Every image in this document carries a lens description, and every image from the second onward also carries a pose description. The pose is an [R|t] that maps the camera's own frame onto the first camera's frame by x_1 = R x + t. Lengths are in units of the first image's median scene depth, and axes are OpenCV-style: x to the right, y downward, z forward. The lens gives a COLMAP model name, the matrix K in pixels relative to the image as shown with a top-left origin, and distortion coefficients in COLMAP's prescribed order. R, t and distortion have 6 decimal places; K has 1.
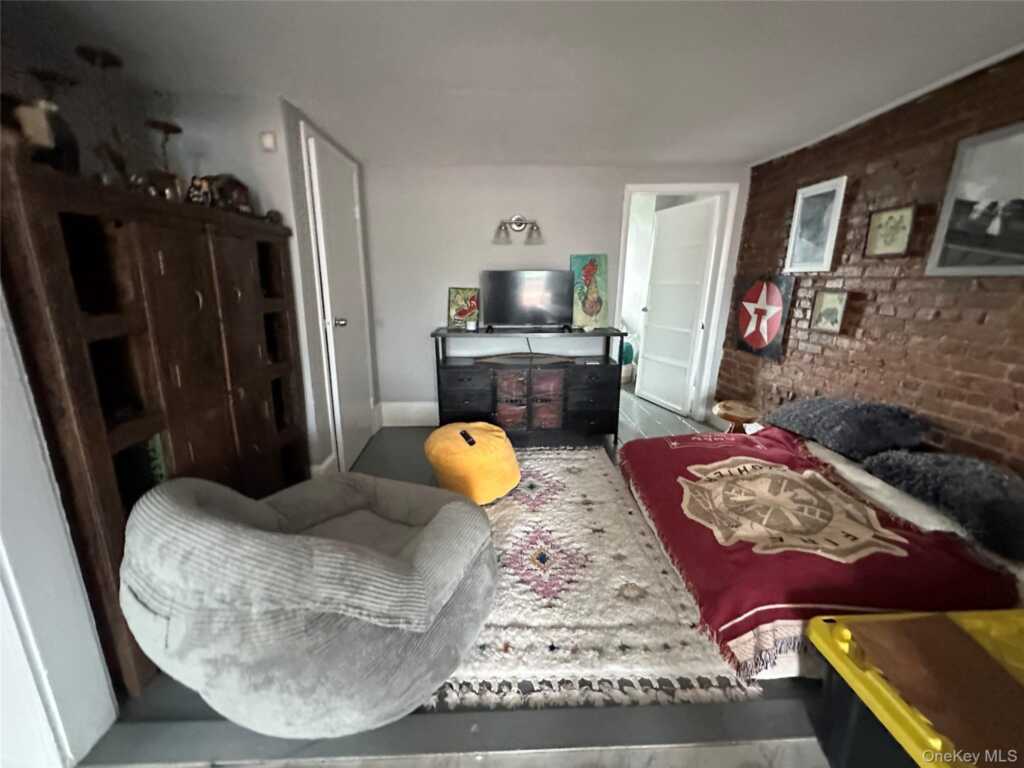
lens RADIAL K [[407.9, 0, 511.6], [0, 407.9, 382.7], [0, 0, 1]] dist [-0.003424, 0.000083]
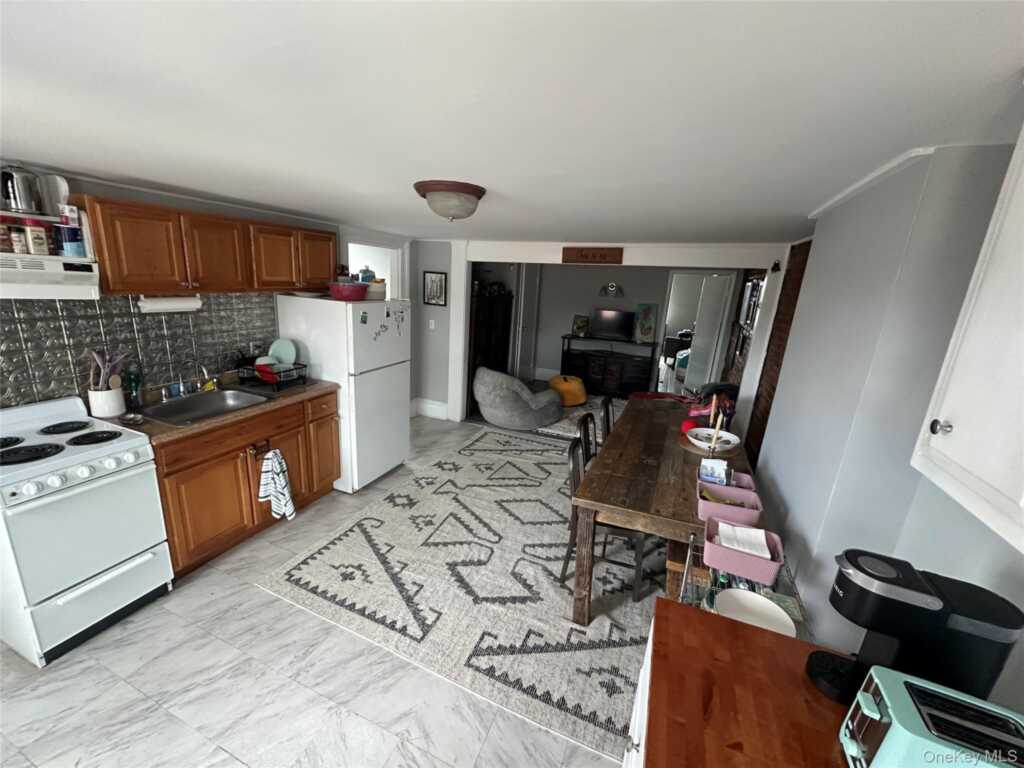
lens RADIAL K [[407.9, 0, 511.6], [0, 407.9, 382.7], [0, 0, 1]] dist [-0.003424, 0.000083]
pose [[0.915486, 0.138529, -0.377750, 0.406097], [-0.140572, 0.989819, 0.022307, 0.109237], [0.376995, 0.032679, 0.925639, -1.086518]]
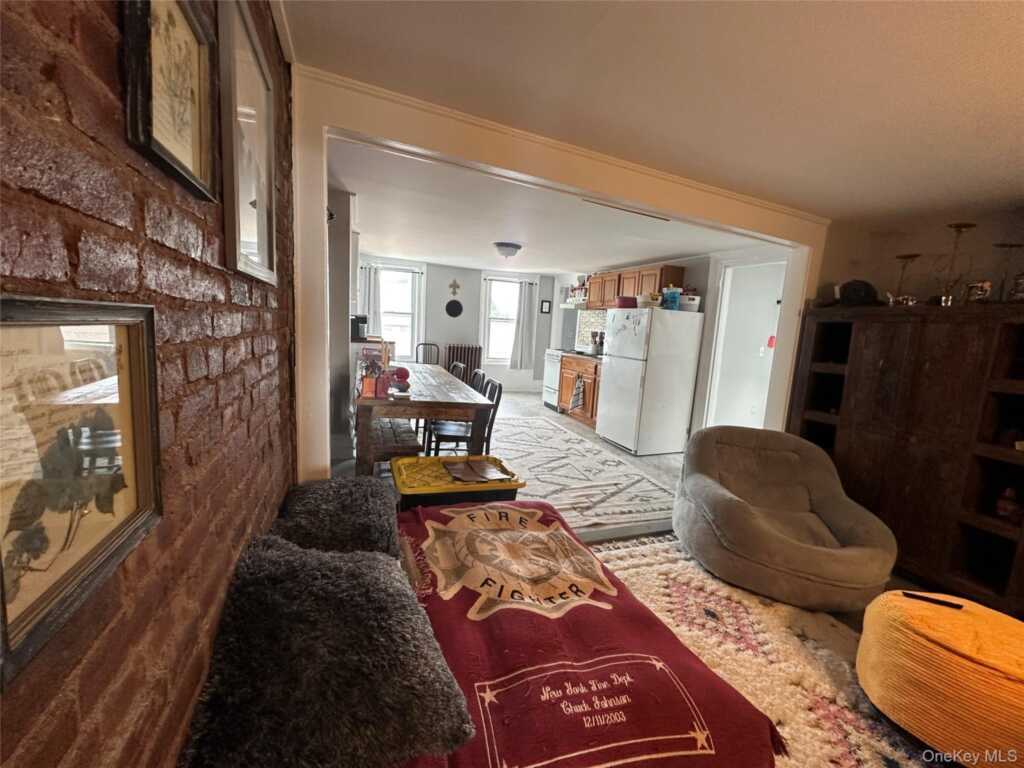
lens RADIAL K [[407.9, 0, 511.6], [0, 407.9, 382.7], [0, 0, 1]] dist [-0.003424, 0.000083]
pose [[-0.937057, -0.033415, -0.347574, 0.538843], [-0.163437, 0.921612, 0.352022, -0.212332], [0.308566, 0.386671, -0.869064, 0.906992]]
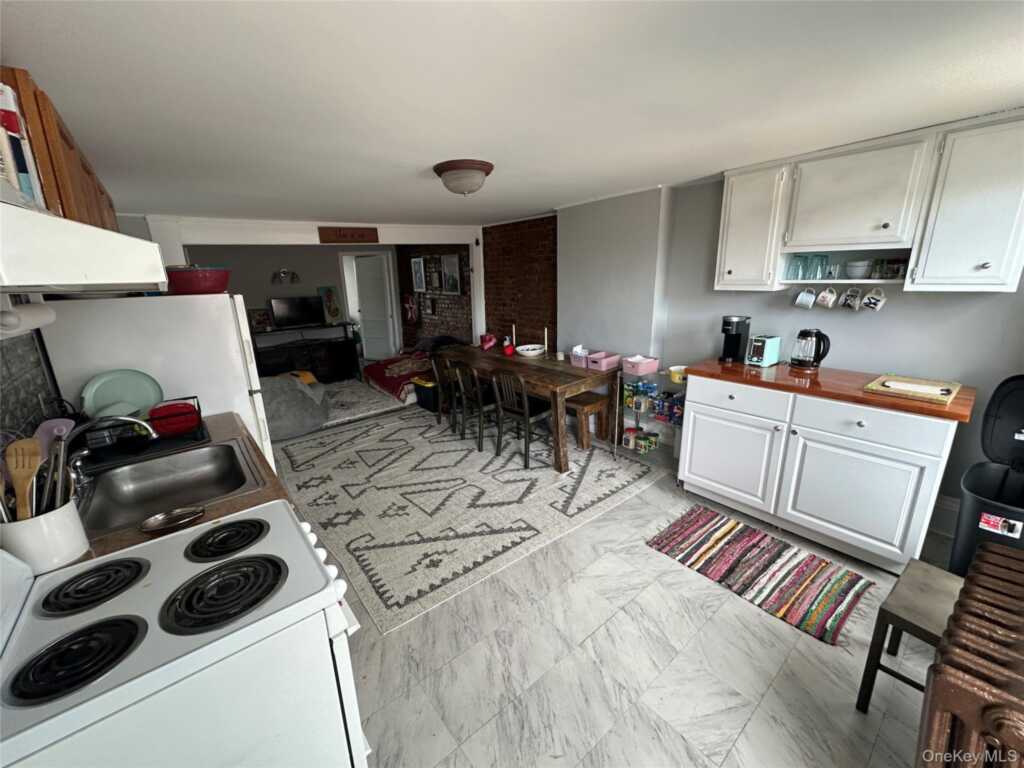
lens RADIAL K [[407.9, 0, 511.6], [0, 407.9, 382.7], [0, 0, 1]] dist [-0.003424, 0.000083]
pose [[0.790353, -0.196963, 0.580128, -0.361290], [0.191155, 0.978920, 0.071935, 0.183551], [-0.582067, 0.054040, 0.811343, -1.177996]]
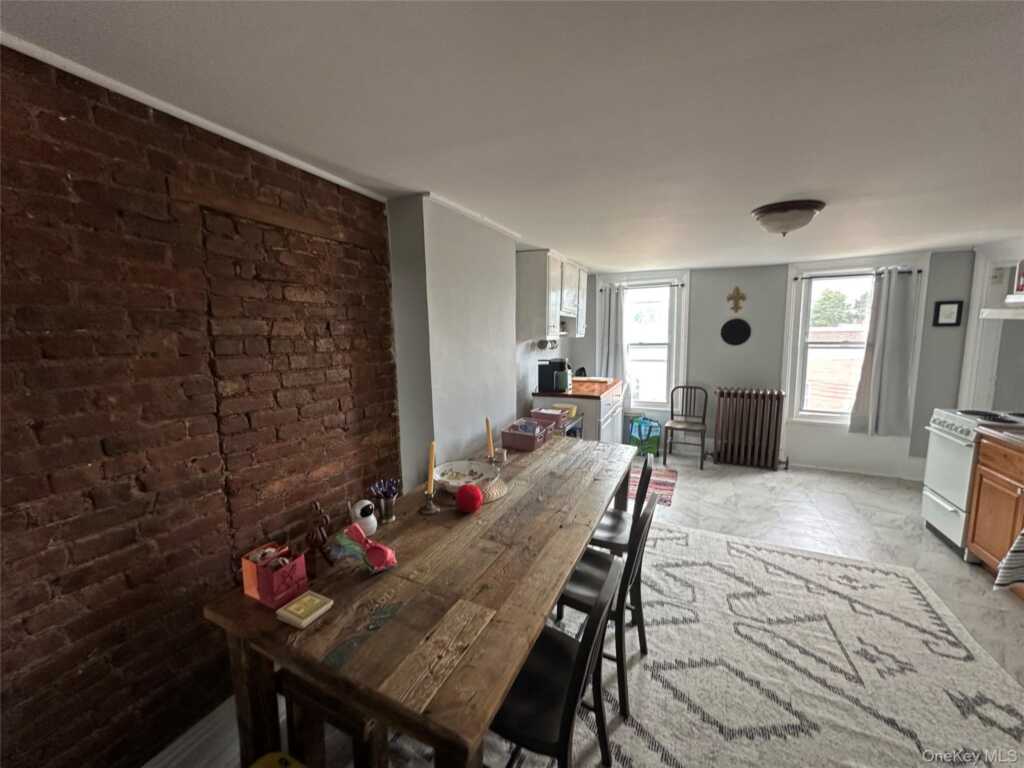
lens RADIAL K [[407.9, 0, 511.6], [0, 407.9, 382.7], [0, 0, 1]] dist [-0.003424, 0.000083]
pose [[-0.904003, -0.065483, 0.422481, 0.167719], [0.095701, 0.932129, 0.349252, -0.158084], [-0.416677, 0.356157, -0.836380, 0.301867]]
